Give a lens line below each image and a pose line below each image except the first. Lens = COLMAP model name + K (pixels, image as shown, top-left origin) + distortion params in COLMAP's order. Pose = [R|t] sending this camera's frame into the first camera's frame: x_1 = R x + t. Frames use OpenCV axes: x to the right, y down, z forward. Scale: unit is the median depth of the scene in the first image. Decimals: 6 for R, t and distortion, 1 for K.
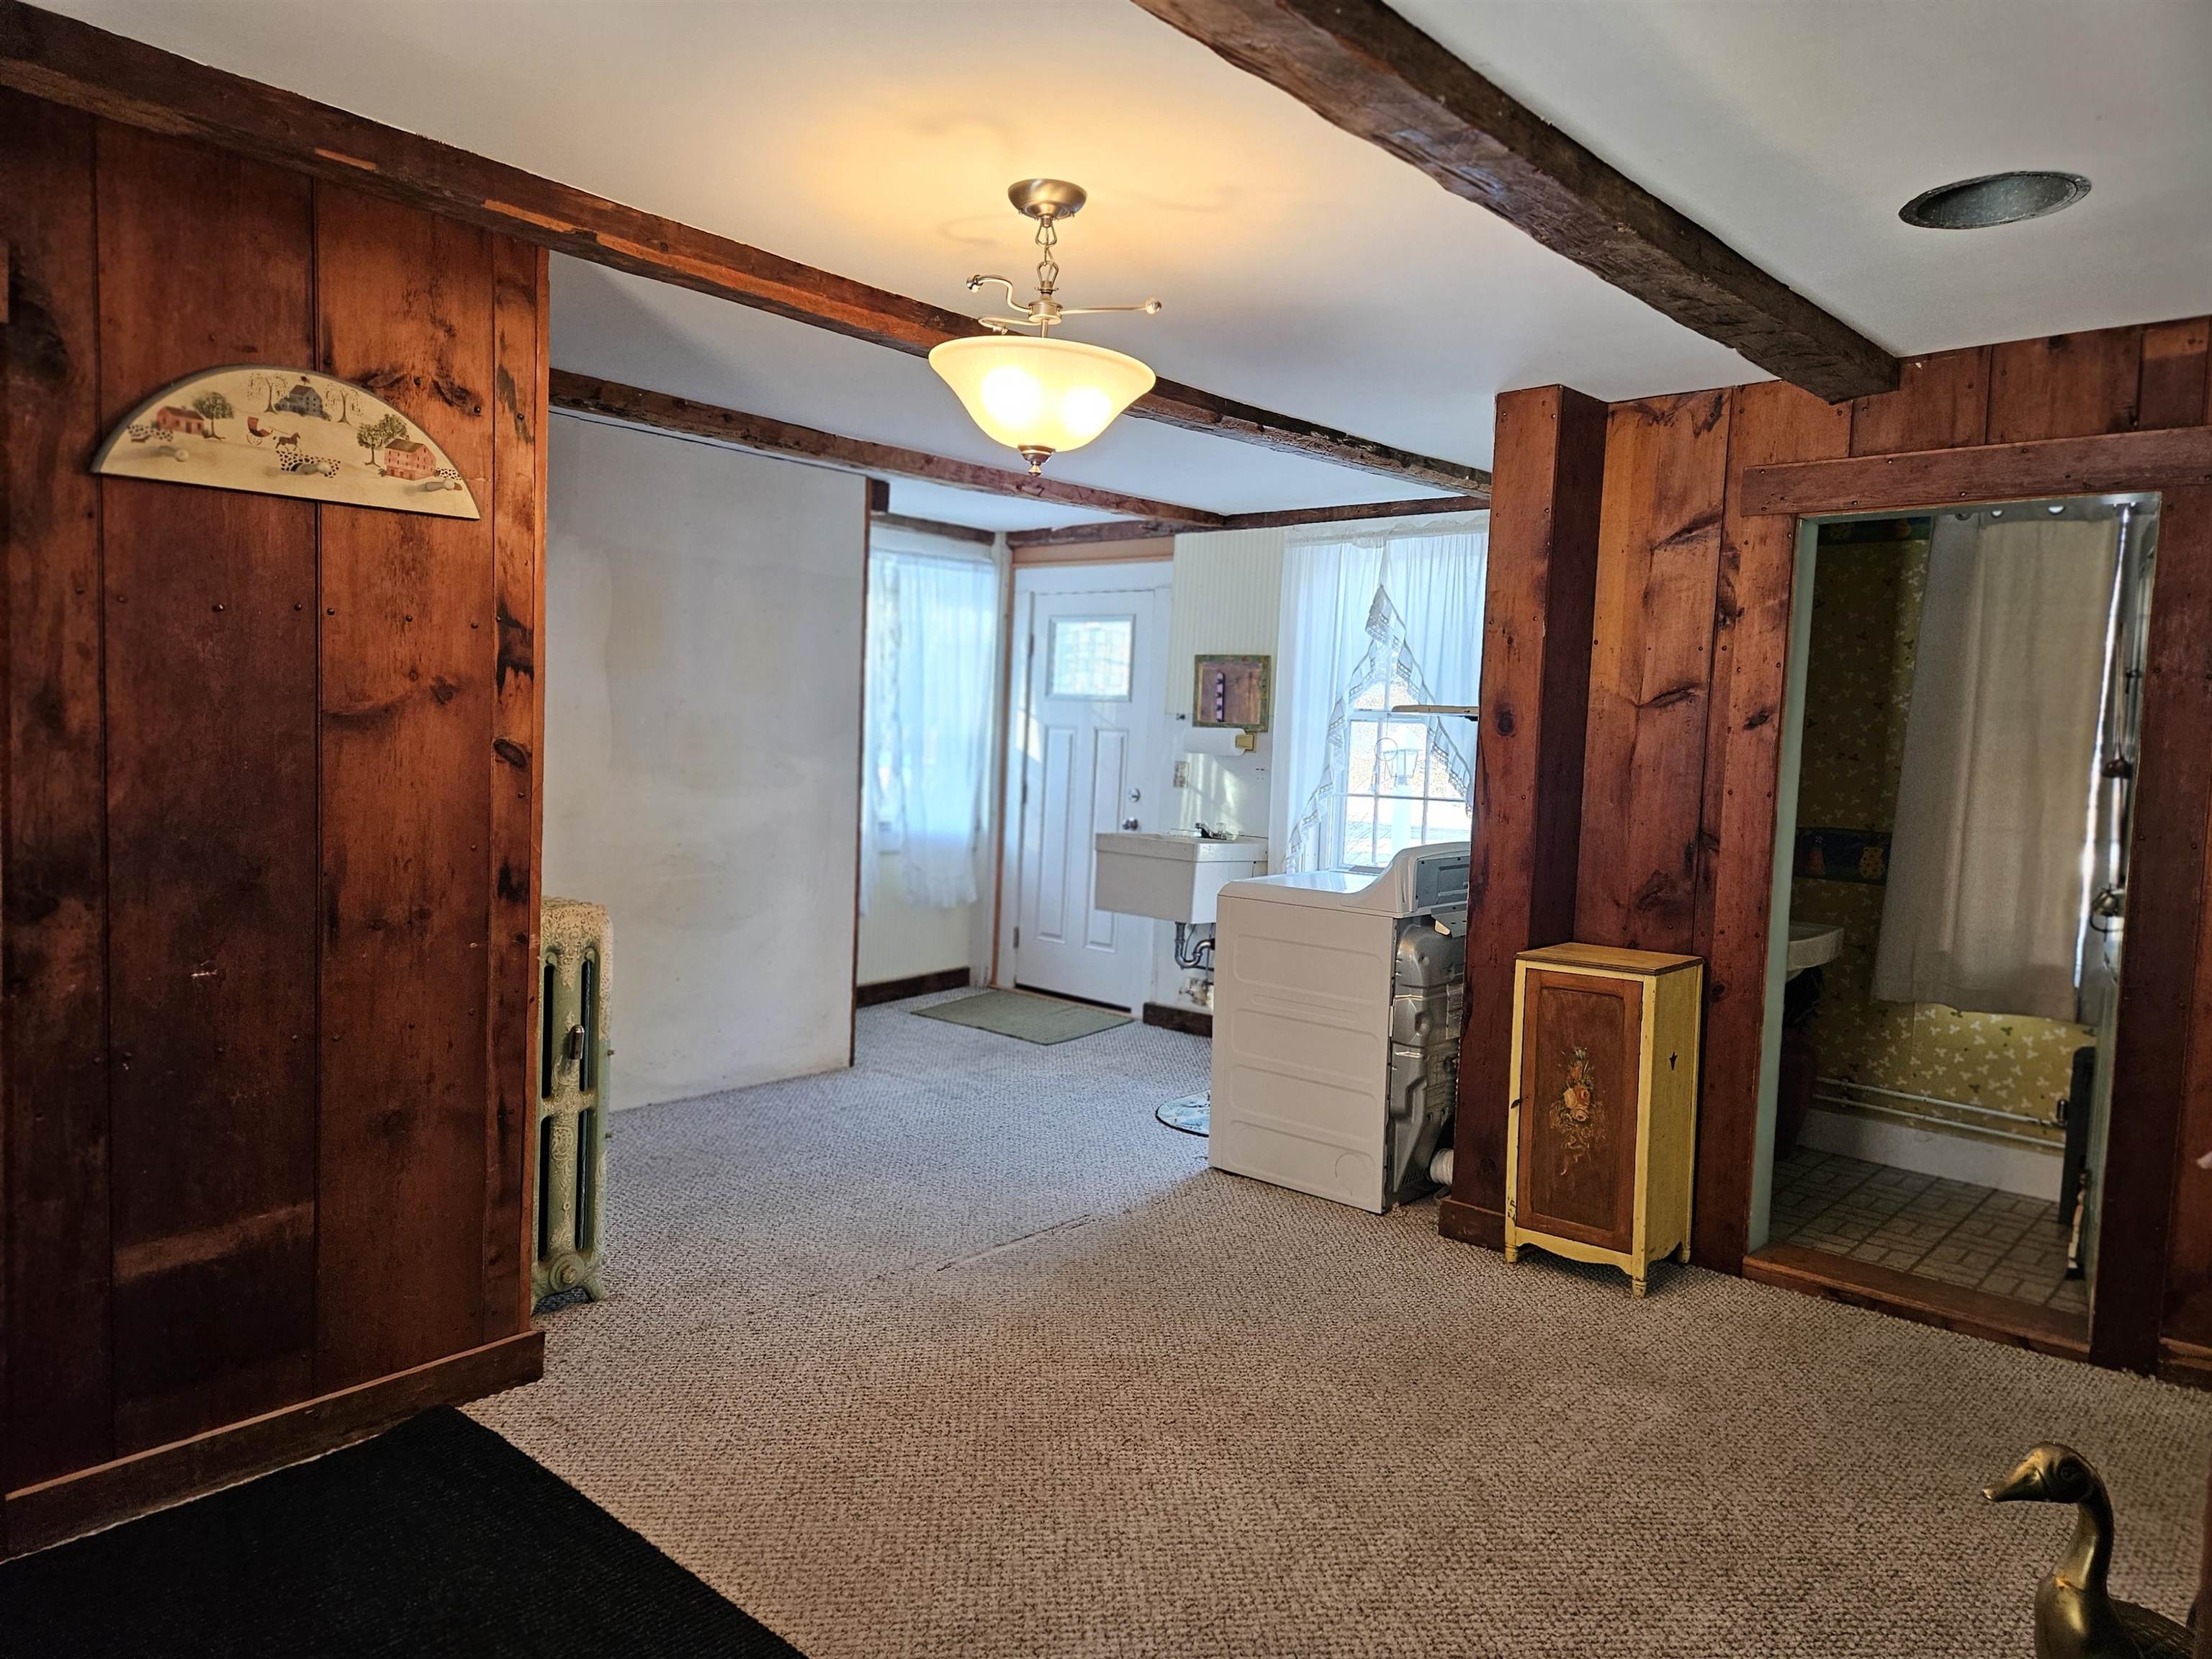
lens RADIAL K [[1480.6, 0, 1104.8], [0, 1480.6, 821.6], [0, 0, 1]] dist [0.034271, -0.003993]
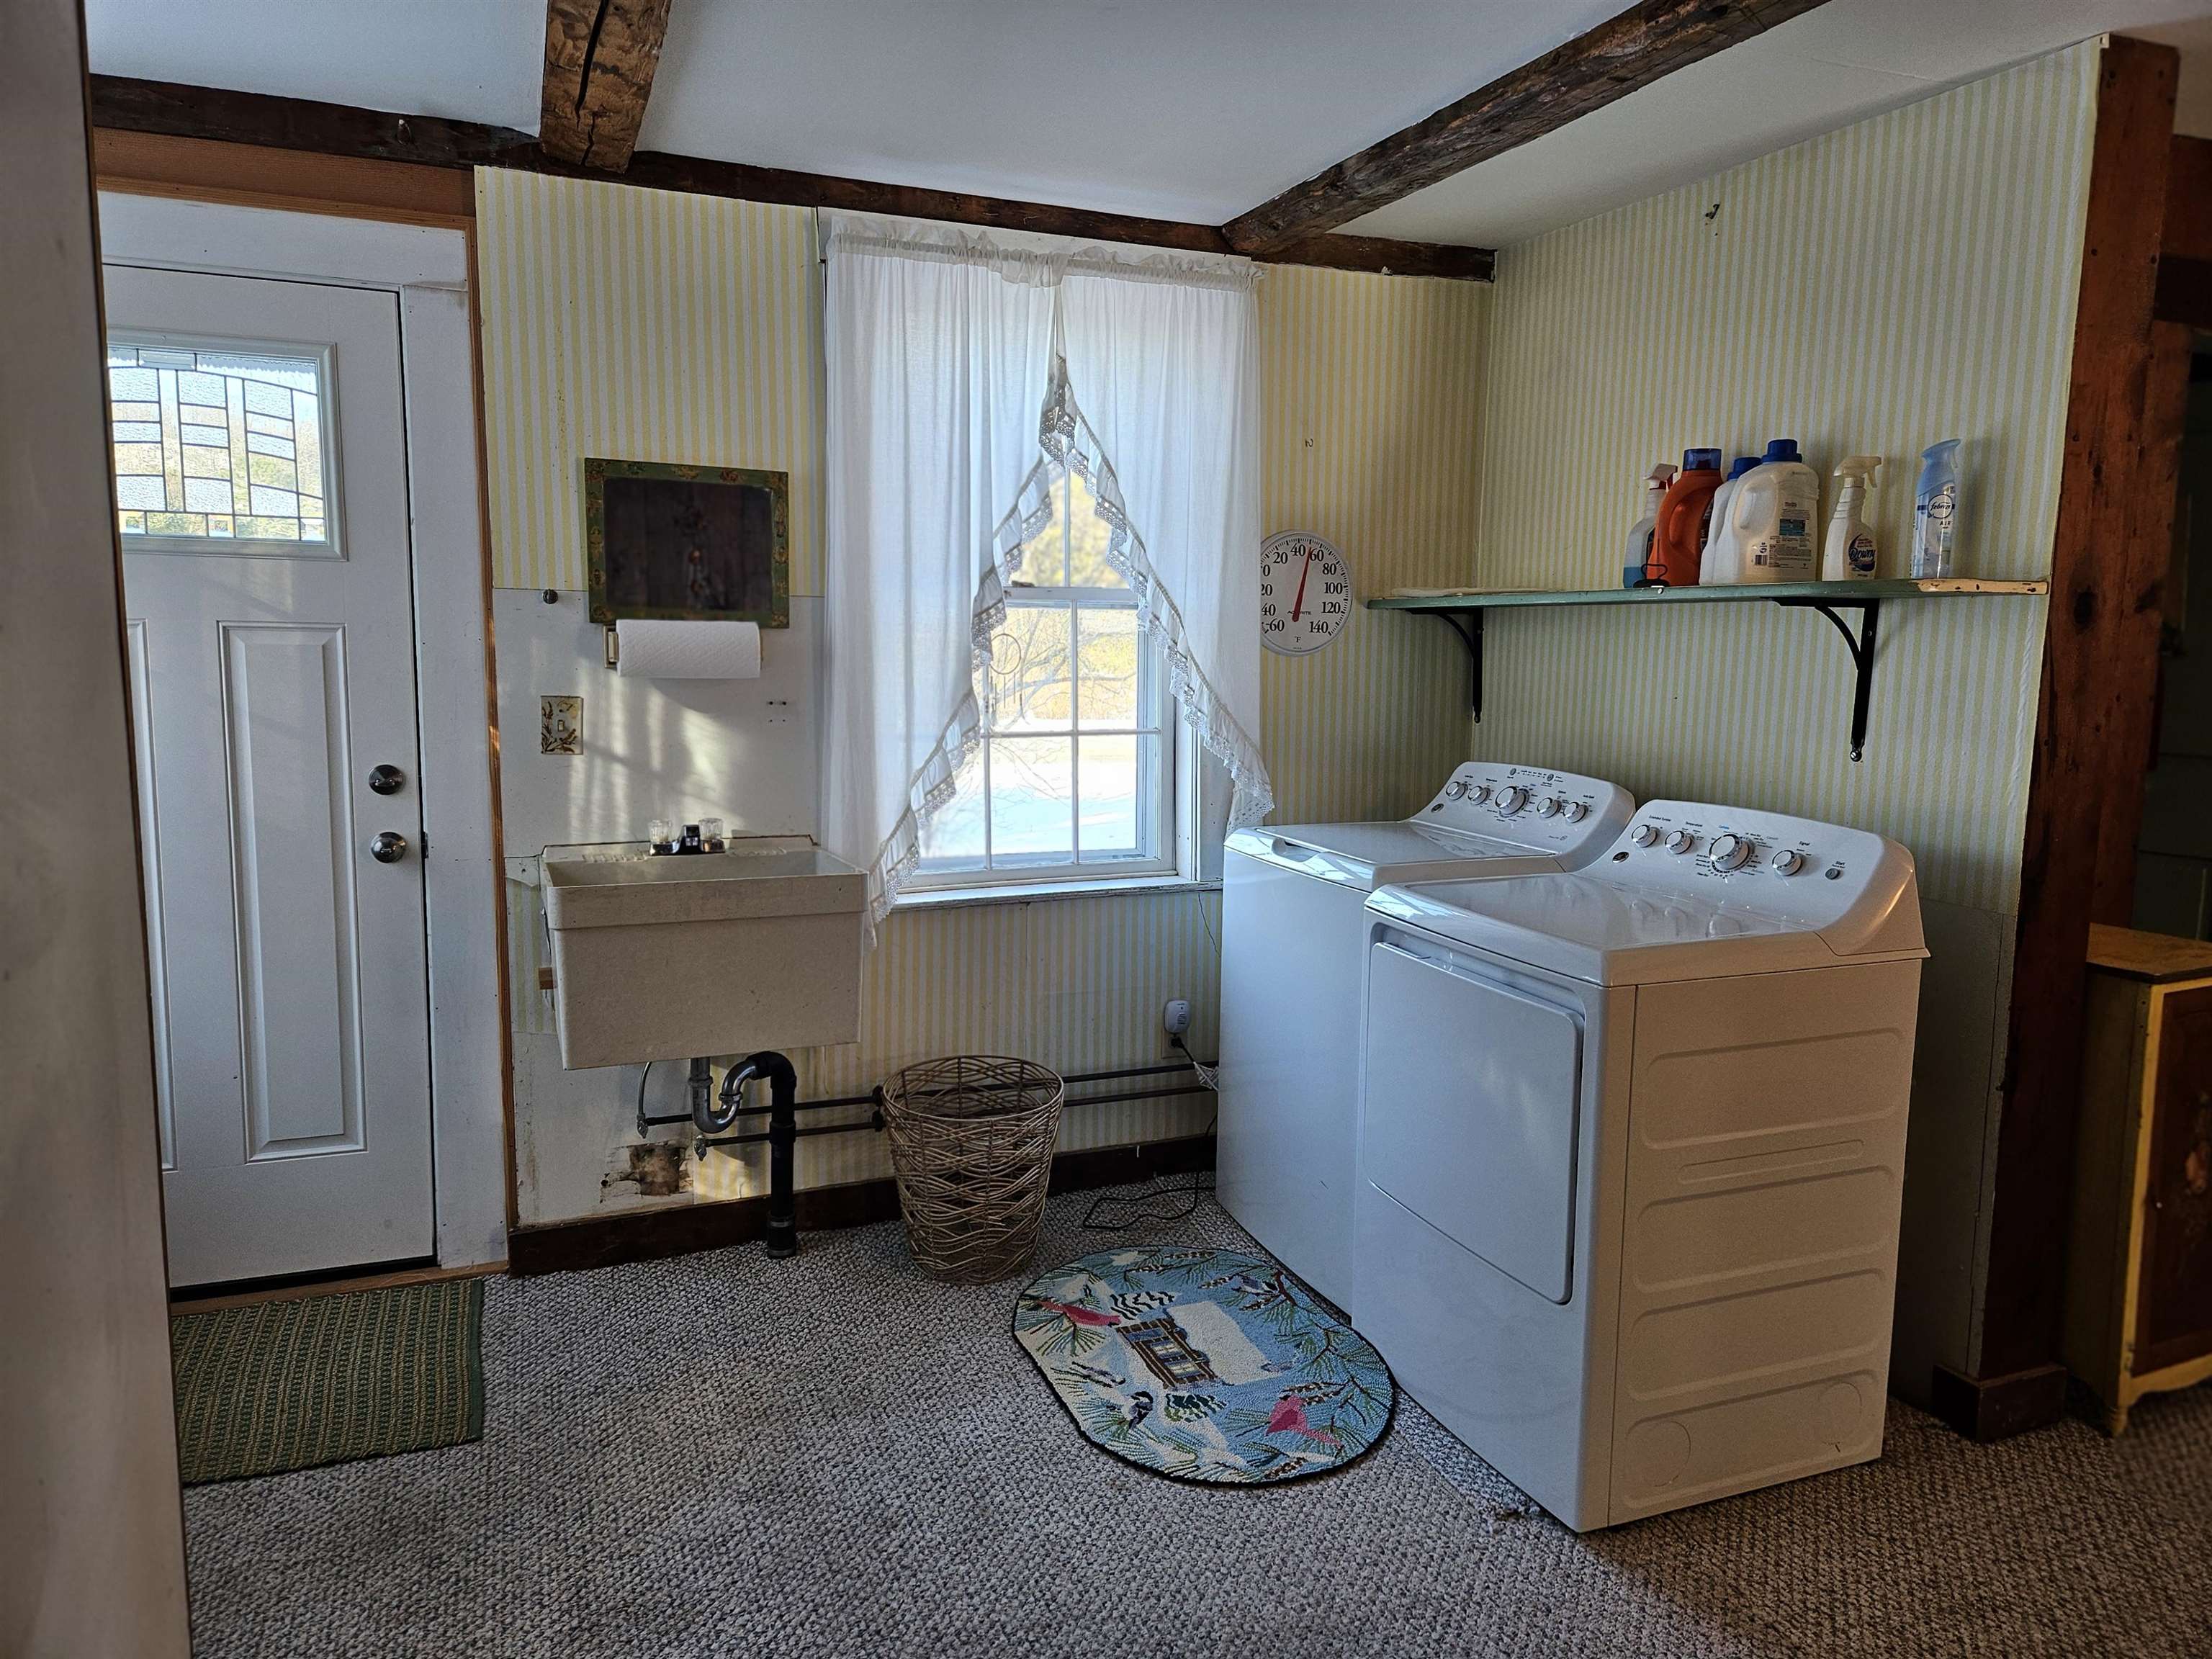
lens RADIAL K [[1480.6, 0, 1102.0], [0, 1480.6, 823.6], [0, 0, 1]] dist [0.034271, -0.003993]
pose [[0.452285, -0.141050, 0.880649, -0.555054], [0.062555, 0.990000, 0.126437, -0.097036], [-0.889677, -0.002097, 0.456586, 1.267878]]
